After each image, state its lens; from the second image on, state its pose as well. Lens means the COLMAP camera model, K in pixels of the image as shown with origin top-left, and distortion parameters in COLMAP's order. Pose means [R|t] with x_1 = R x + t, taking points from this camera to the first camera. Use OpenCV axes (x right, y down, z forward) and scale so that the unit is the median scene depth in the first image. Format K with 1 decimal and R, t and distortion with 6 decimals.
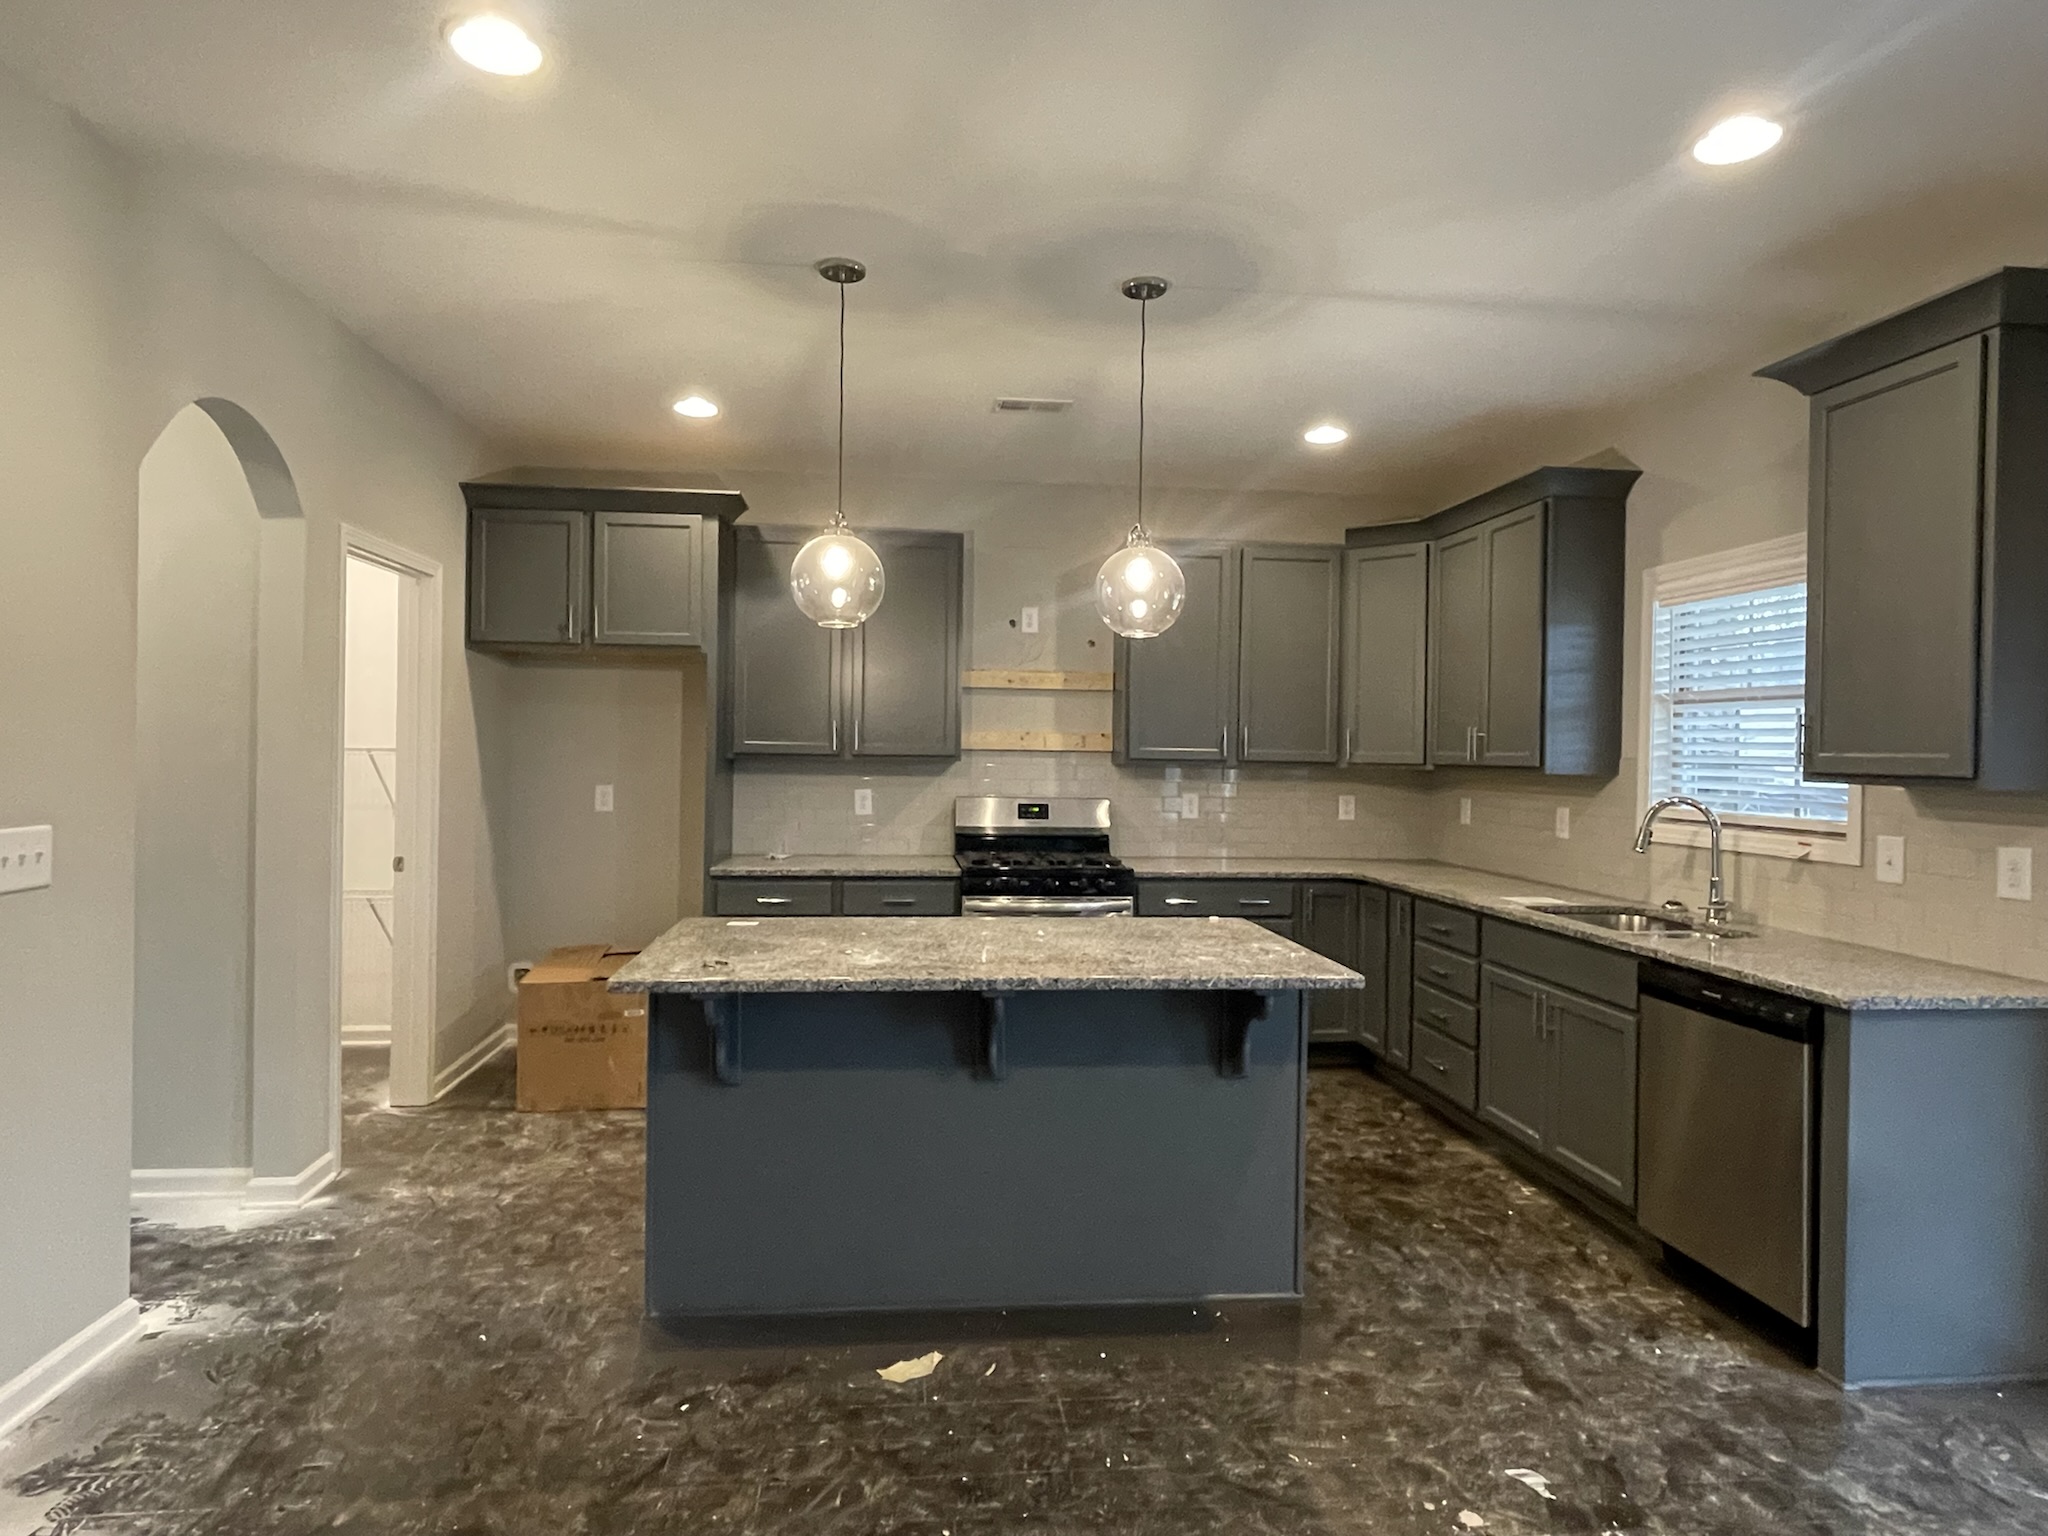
lens RADIAL K [[1136.7, 0, 1024.0], [0, 1136.7, 768.0], [0, 0, 1]] dist [0.005433, 0.000607]
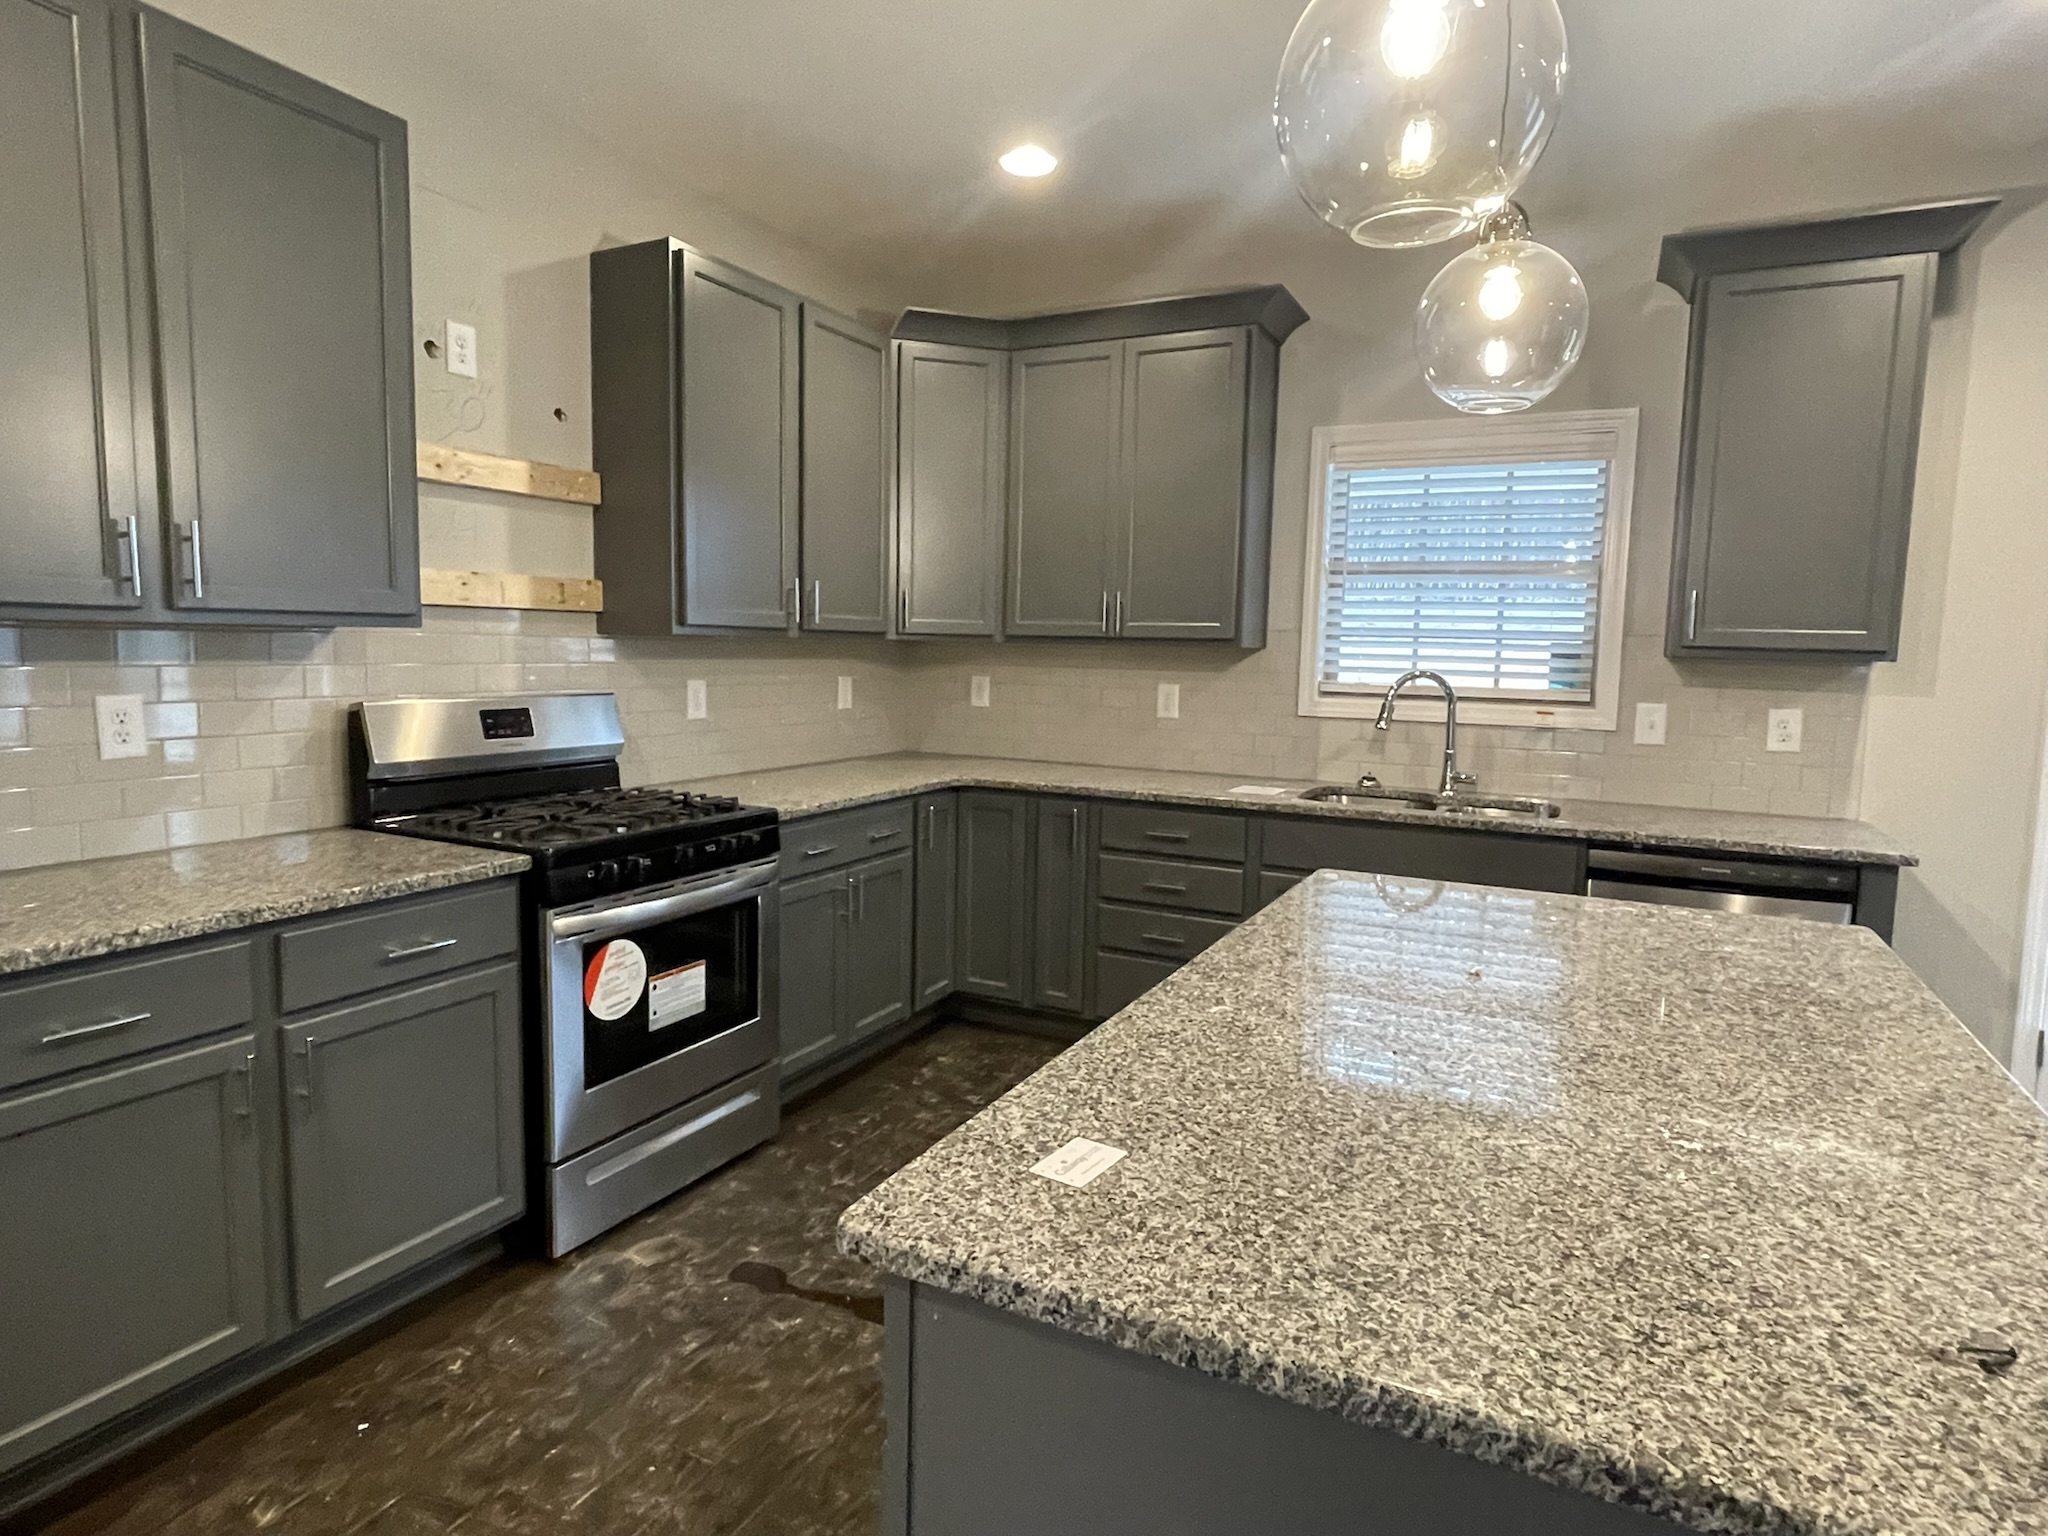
lens RADIAL K [[1136.7, 0, 1024.0], [0, 1136.7, 768.0], [0, 0, 1]] dist [0.005433, 0.000607]
pose [[0.566764, -0.093156, 0.818597, -0.385368], [-0.000932, 0.993514, 0.113707, -0.002461], [-0.823880, -0.065208, 0.563001, 0.660485]]
